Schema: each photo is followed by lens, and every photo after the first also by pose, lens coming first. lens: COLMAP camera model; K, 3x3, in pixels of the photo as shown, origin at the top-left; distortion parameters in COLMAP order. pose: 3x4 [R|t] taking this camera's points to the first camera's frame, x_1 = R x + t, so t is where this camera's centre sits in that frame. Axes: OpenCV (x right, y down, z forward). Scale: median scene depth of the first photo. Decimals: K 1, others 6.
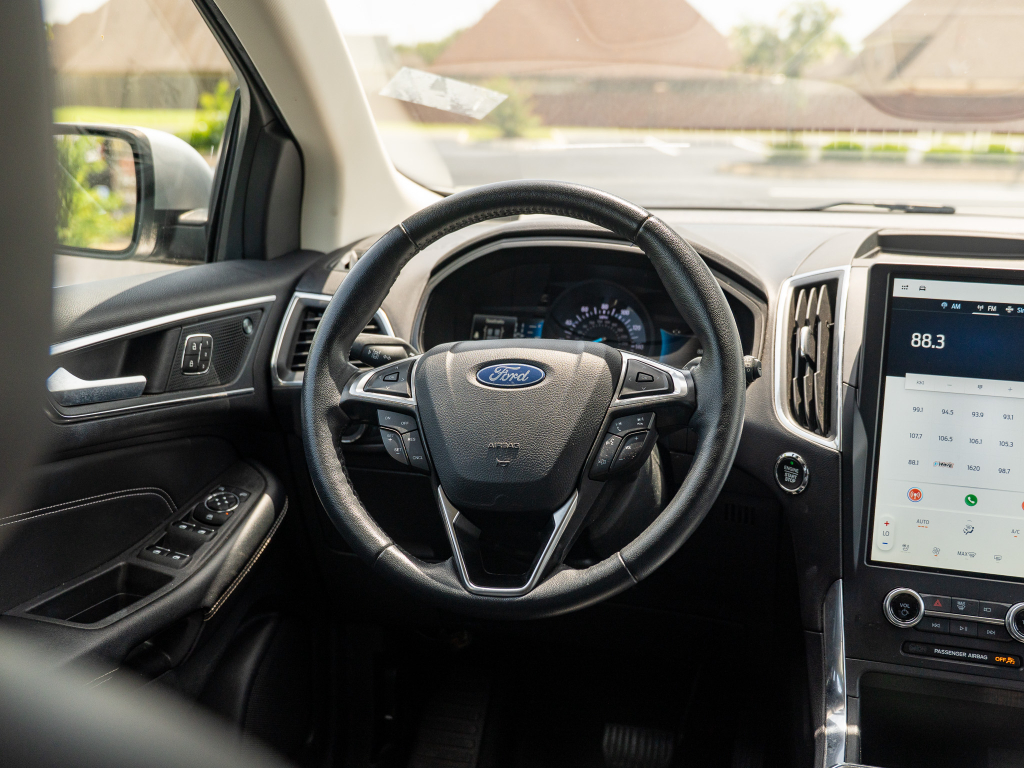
lens RADIAL K [[1197.0, 0, 520.0], [0, 1197.0, 388.1], [0, 0, 1]] dist [0.007201, 0.000000]
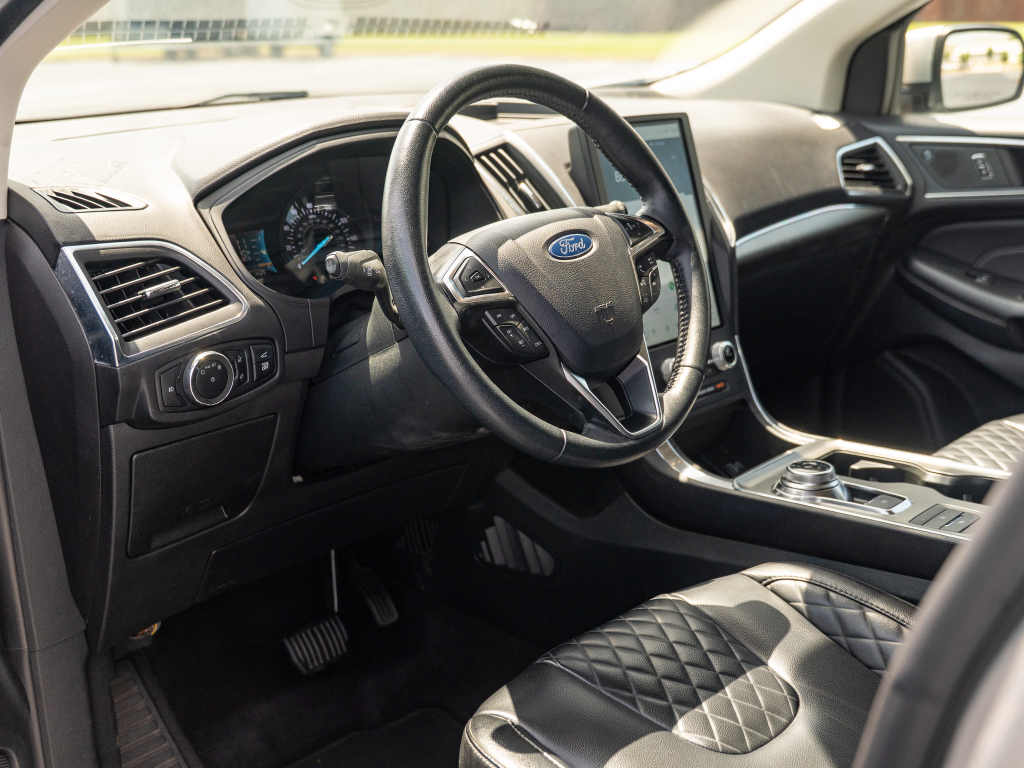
lens RADIAL K [[1197.0, 0, 511.2], [0, 1197.0, 380.5], [0, 0, 1]] dist [0.007201, 0.000000]
pose [[0.479843, -0.273932, 0.833494, -0.895580], [0.216789, 0.957569, 0.189904, -0.103305], [-0.850149, 0.089569, 0.518868, 0.463125]]
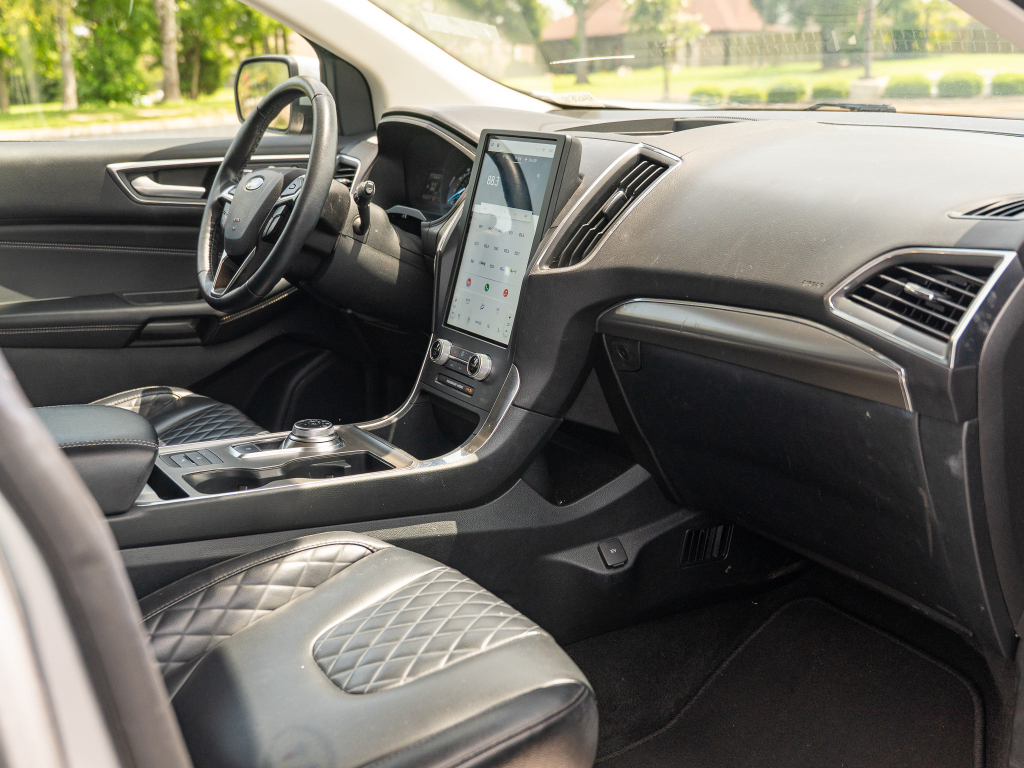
lens RADIAL K [[1208.8, 0, 508.6], [0, 1208.8, 377.8], [0, 0, 1]] dist [0.074026, 0.000000]
pose [[0.723260, 0.139783, -0.676280, 1.448142], [-0.111002, 0.990098, 0.085933, 0.073332], [0.681596, 0.012917, 0.731615, -0.079719]]
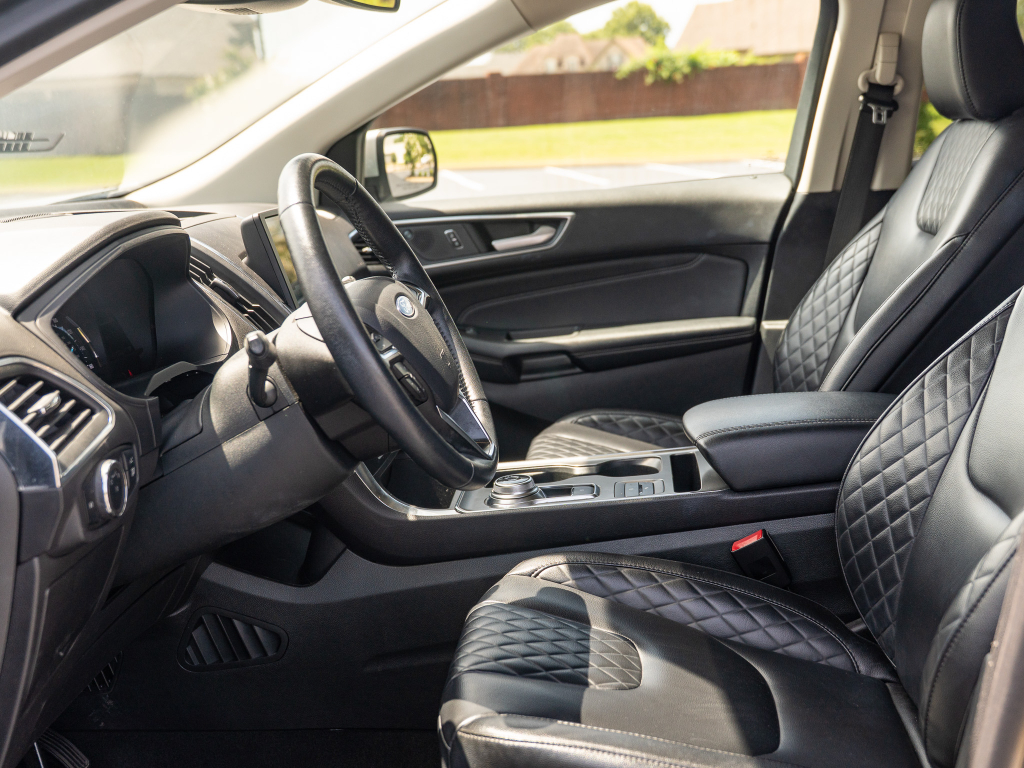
lens RADIAL K [[1197.0, 0, 506.7], [0, 1197.0, 383.2], [0, 0, 1]] dist [0.007201, 0.000000]
pose [[-0.177407, -0.217072, 0.959899, -1.128676], [0.265698, 0.928587, 0.259096, -0.210702], [-0.947592, 0.301009, -0.107062, 0.983653]]
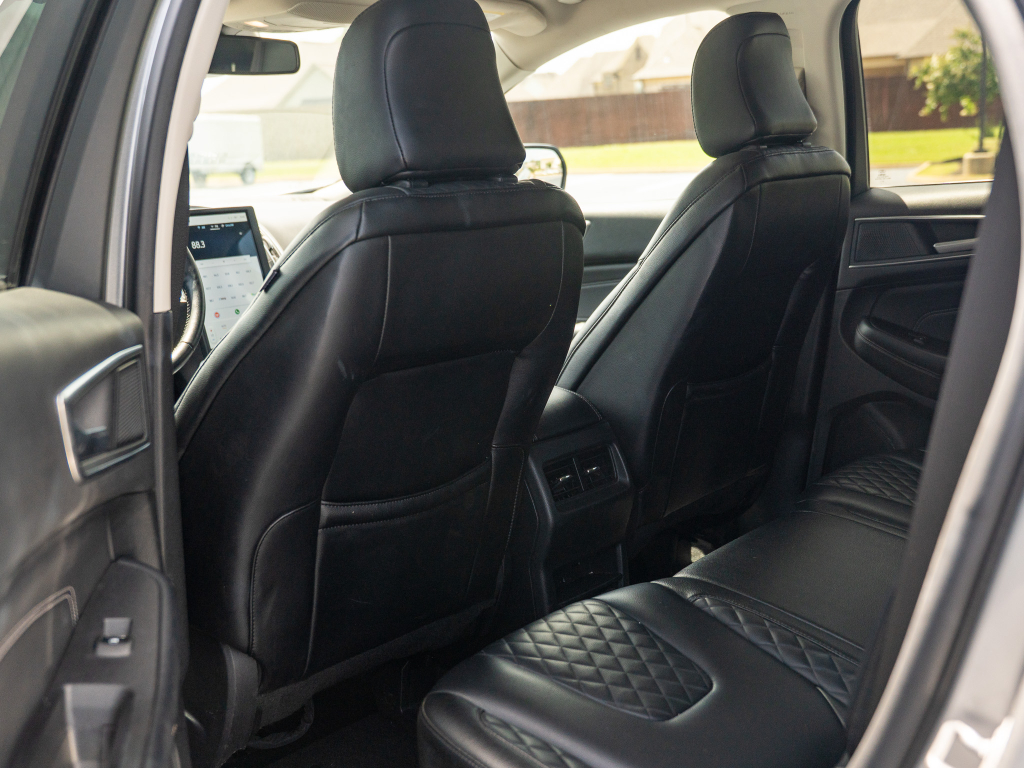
lens RADIAL K [[1197.0, 0, 510.1], [0, 1197.0, 383.9], [0, 0, 1]] dist [0.007201, 0.000000]
pose [[0.435987, -0.214998, 0.873894, -1.375782], [0.250755, 0.961611, 0.111476, 0.103054], [-0.864313, 0.170531, 0.473162, -0.457464]]
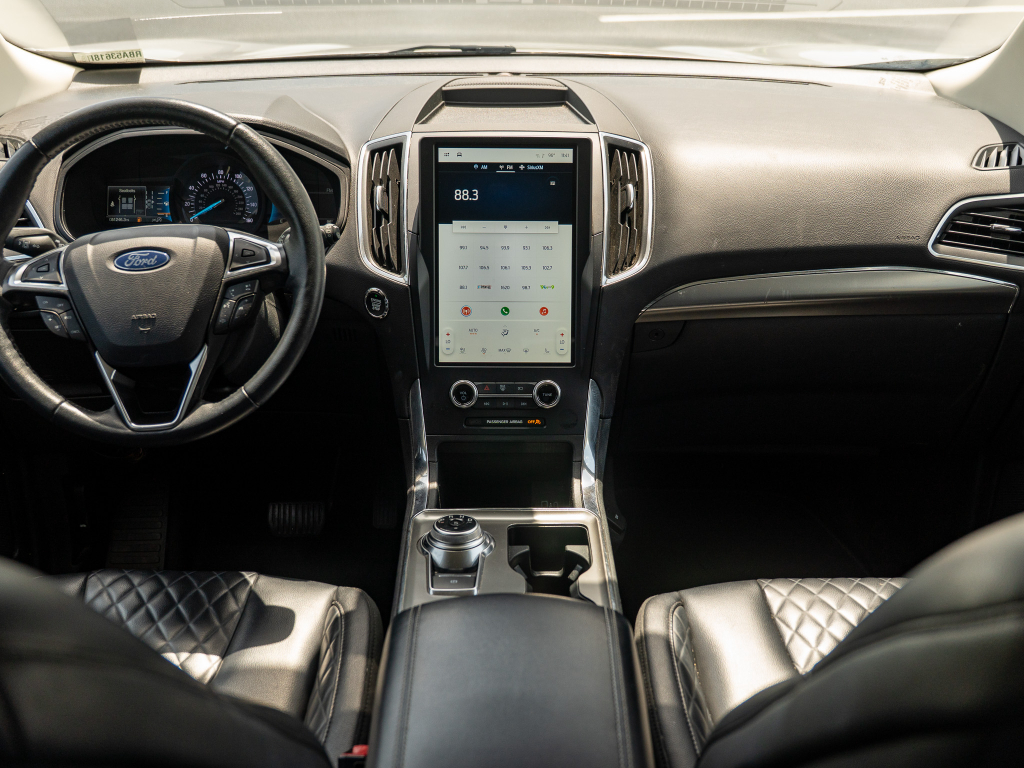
lens RADIAL K [[1197.0, 0, 514.6], [0, 1197.0, 386.1], [0, 0, 1]] dist [0.007201, 0.000000]
pose [[0.960894, -0.126895, 0.246130, 0.039784], [0.077067, 0.976256, 0.202449, -0.100570], [-0.265975, -0.175564, 0.947858, -0.319938]]
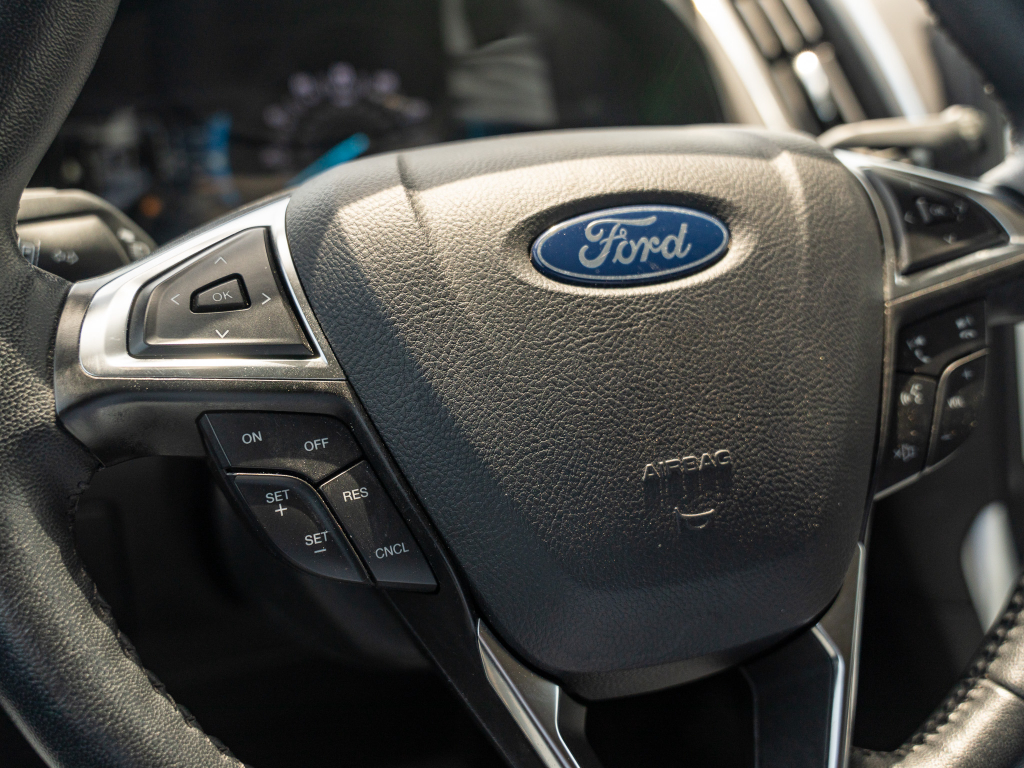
lens RADIAL K [[1197.0, 0, 508.6], [0, 1197.0, 380.3], [0, 0, 1]] dist [0.007201, 0.000000]
pose [[0.828274, -0.172841, 0.533000, -0.201709], [0.092507, 0.980363, 0.174157, -0.031916], [-0.552635, -0.094943, 0.827998, 0.691895]]
